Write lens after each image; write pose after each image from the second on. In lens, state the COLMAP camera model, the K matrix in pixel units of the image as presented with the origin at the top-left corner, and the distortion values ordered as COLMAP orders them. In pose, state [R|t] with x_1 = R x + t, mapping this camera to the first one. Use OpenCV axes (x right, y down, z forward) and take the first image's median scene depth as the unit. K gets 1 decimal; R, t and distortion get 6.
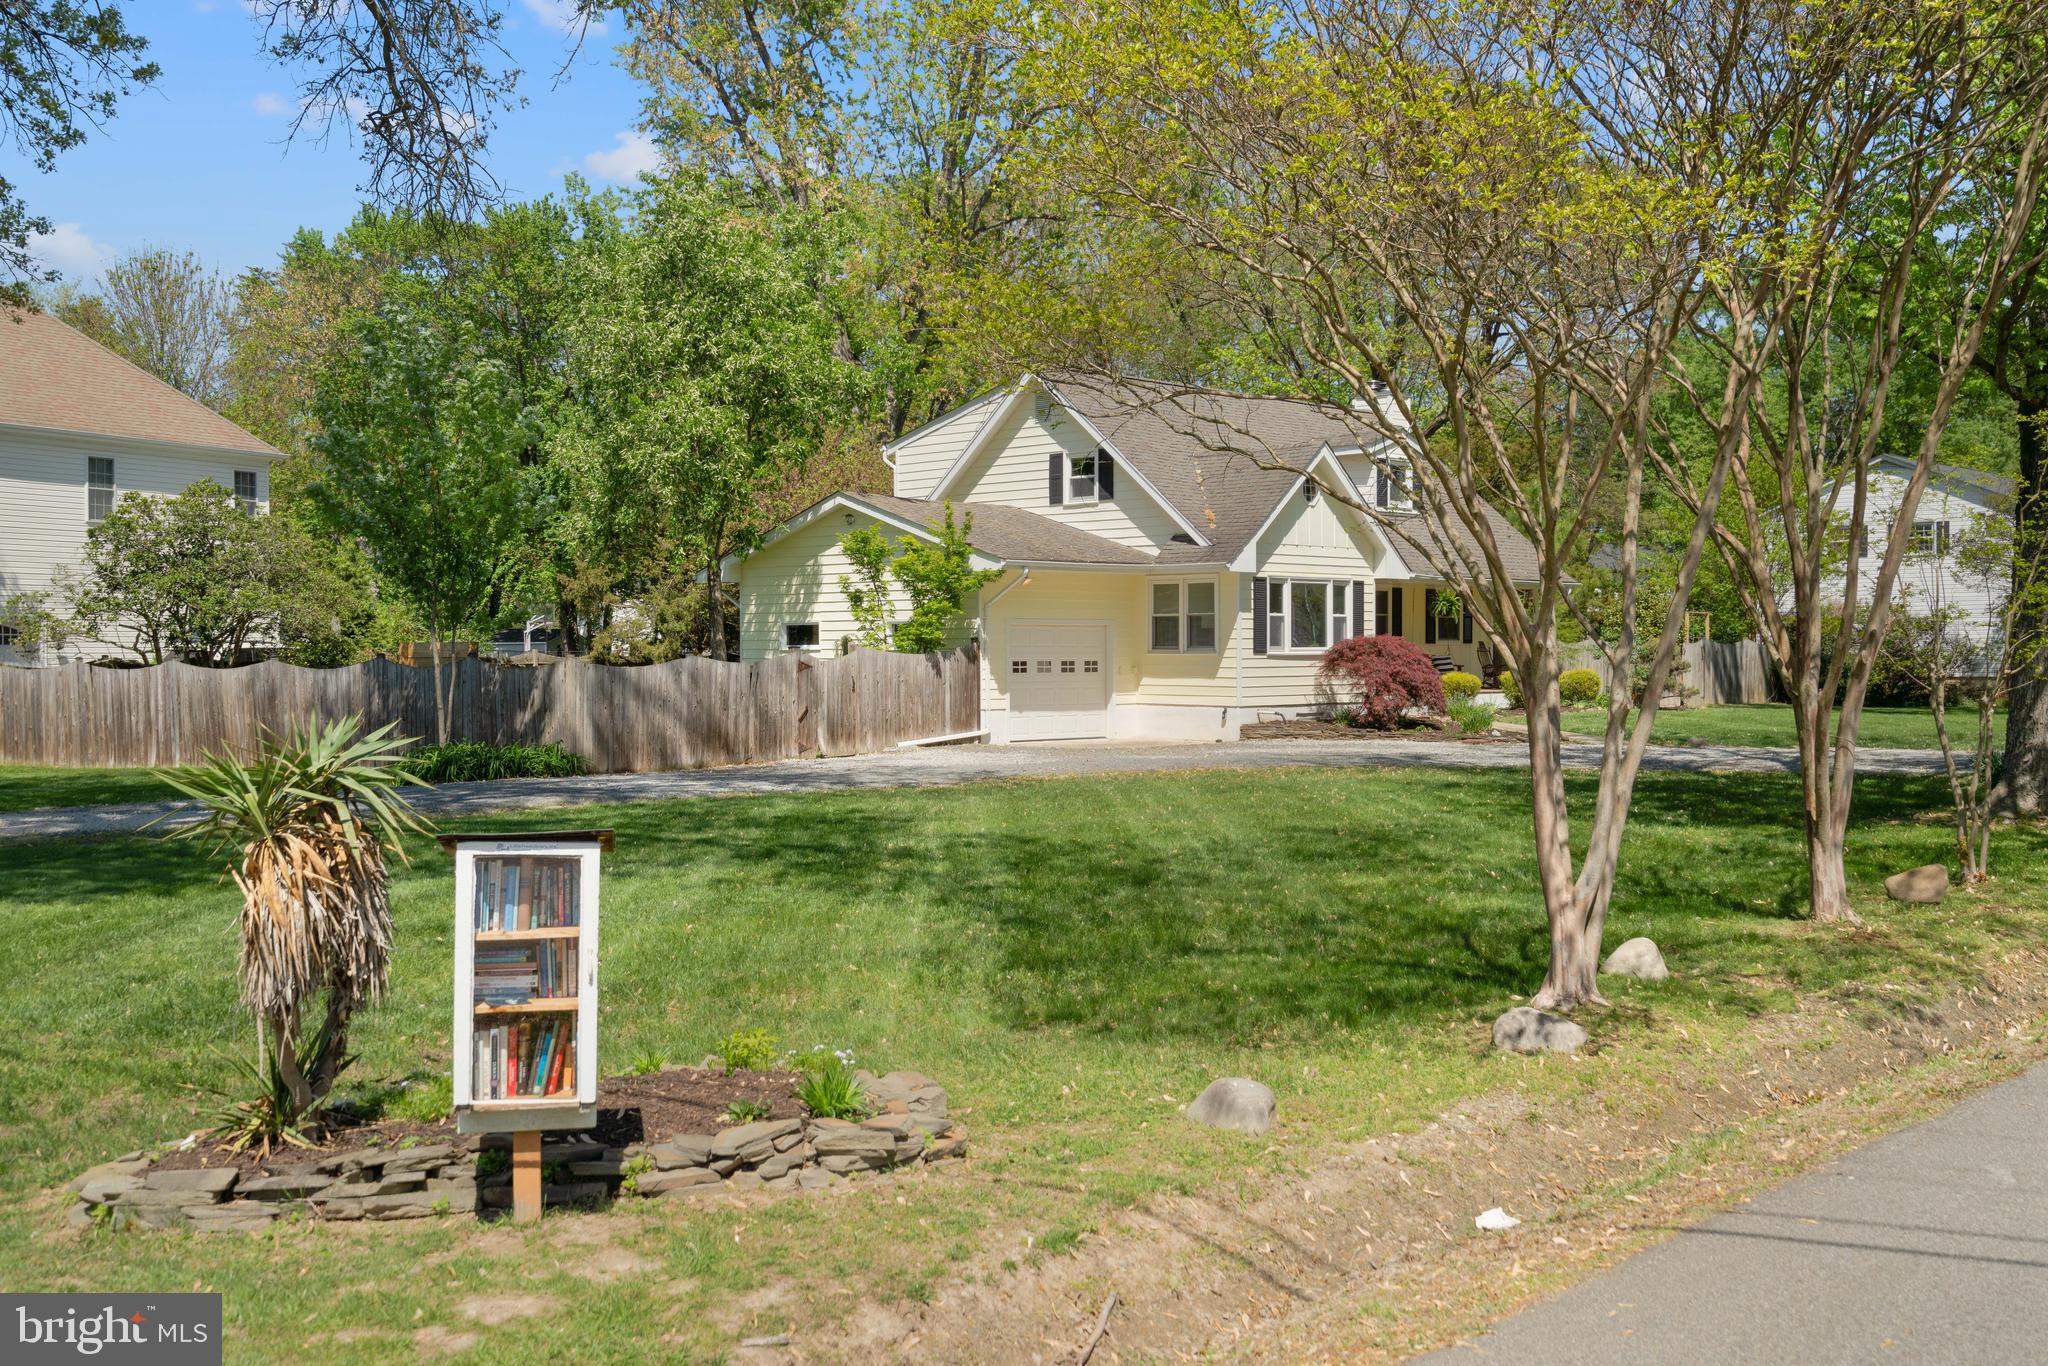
lens RADIAL K [[2019.9, 0, 1013.9], [0, 2019.9, 686.6], [0, 0, 1]] dist [0.006919, 0.000000]
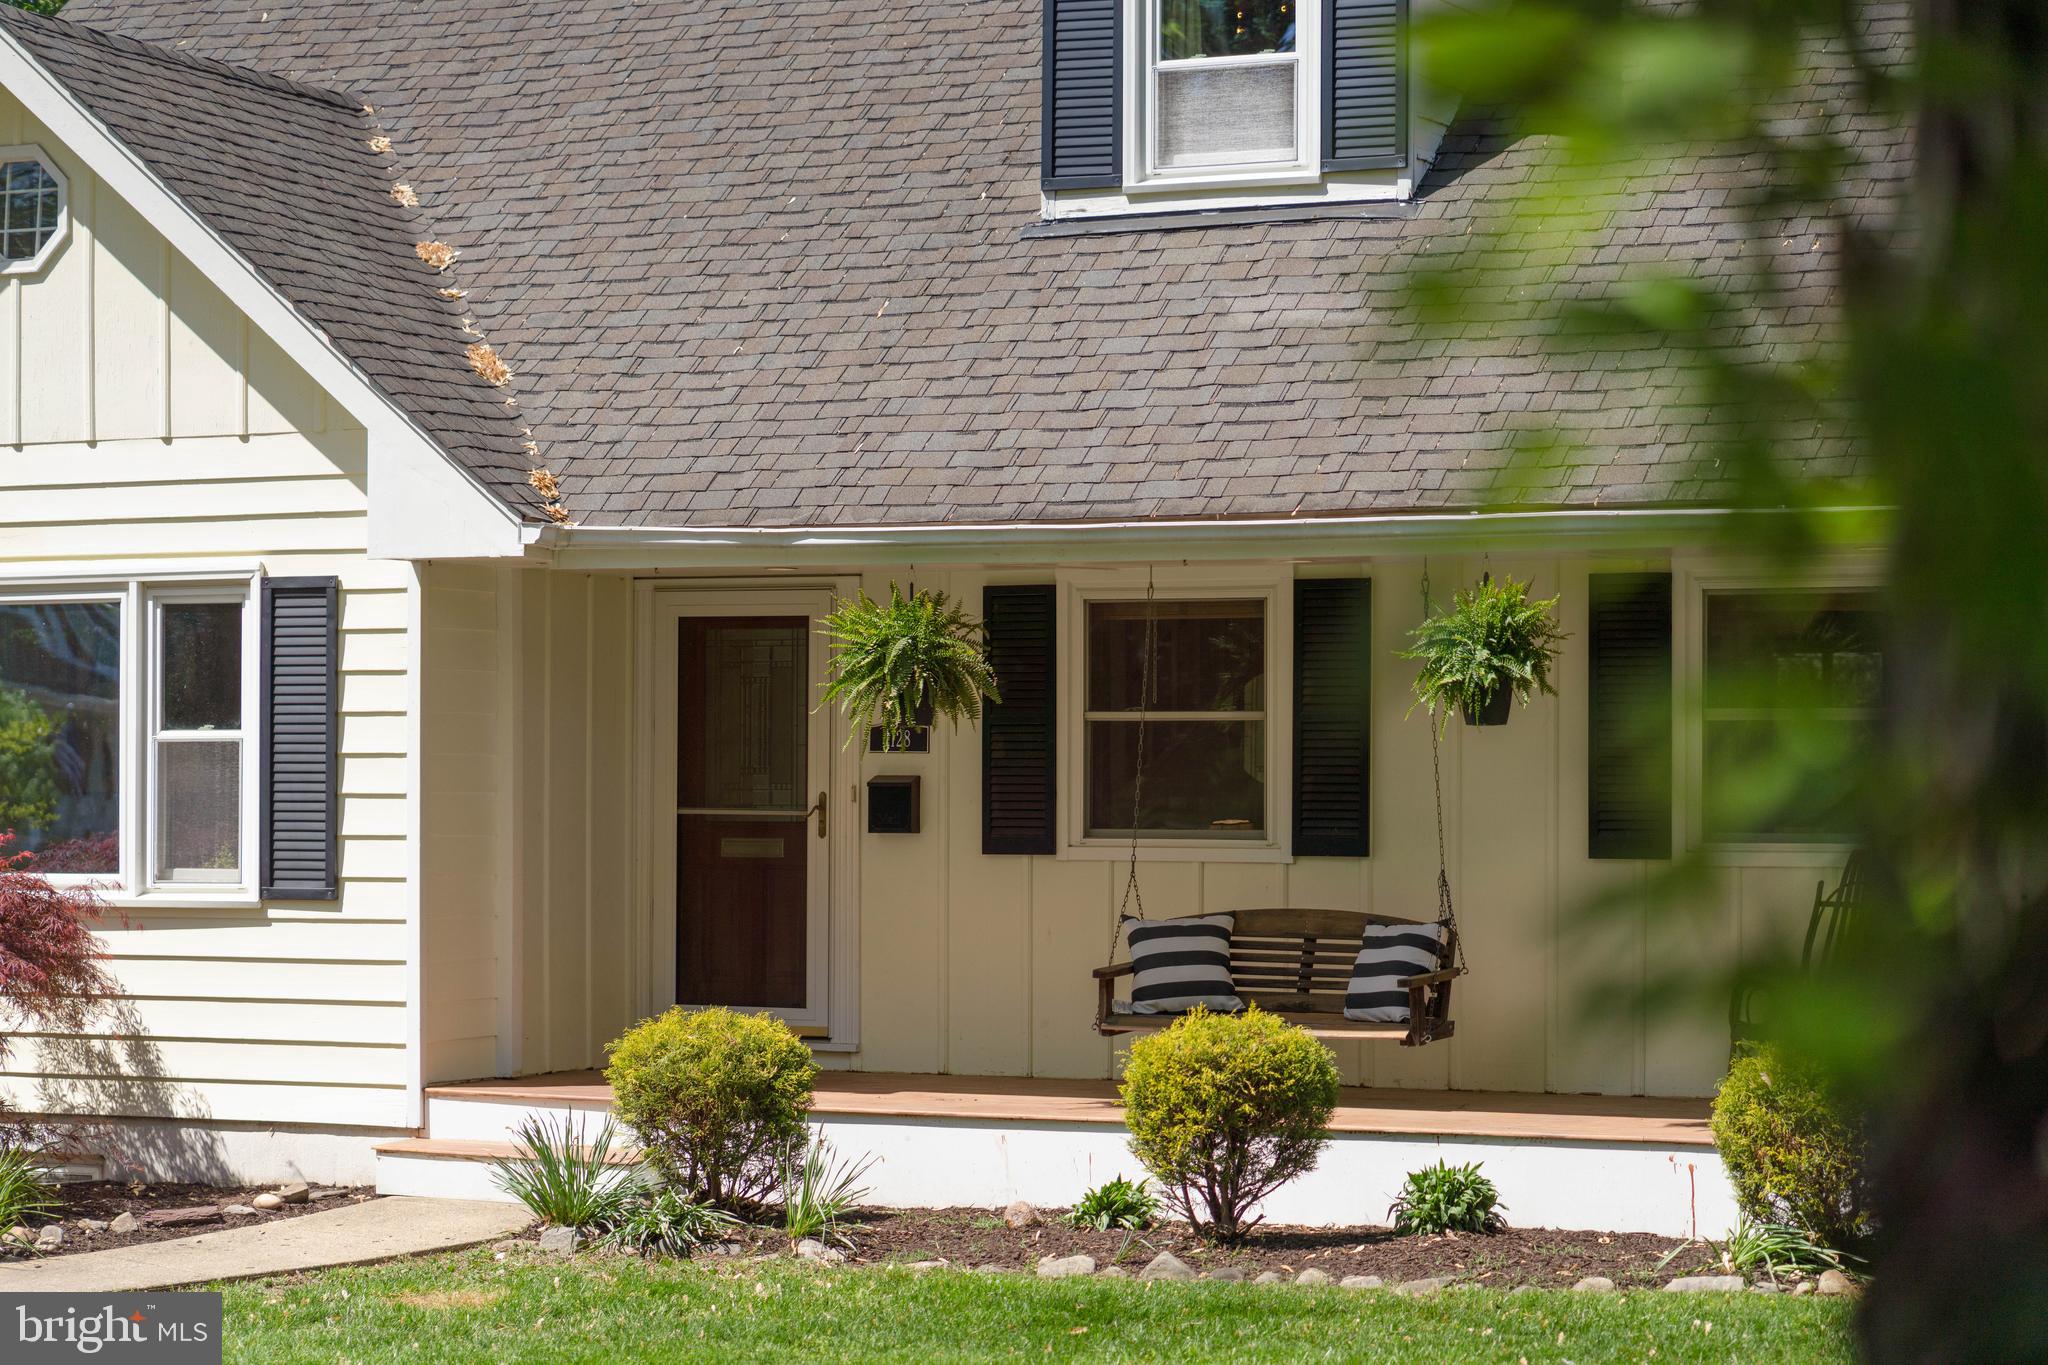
lens RADIAL K [[4930.3, 0, 1005.8], [0, 4930.3, 698.0], [0, 0, 1]] dist [-0.000682, 0.000000]
pose [[0.314135, -0.016676, -0.949232, 0.765414], [-0.018462, 0.999549, -0.023669, -0.029854], [0.949199, 0.024960, 0.313686, 0.974392]]
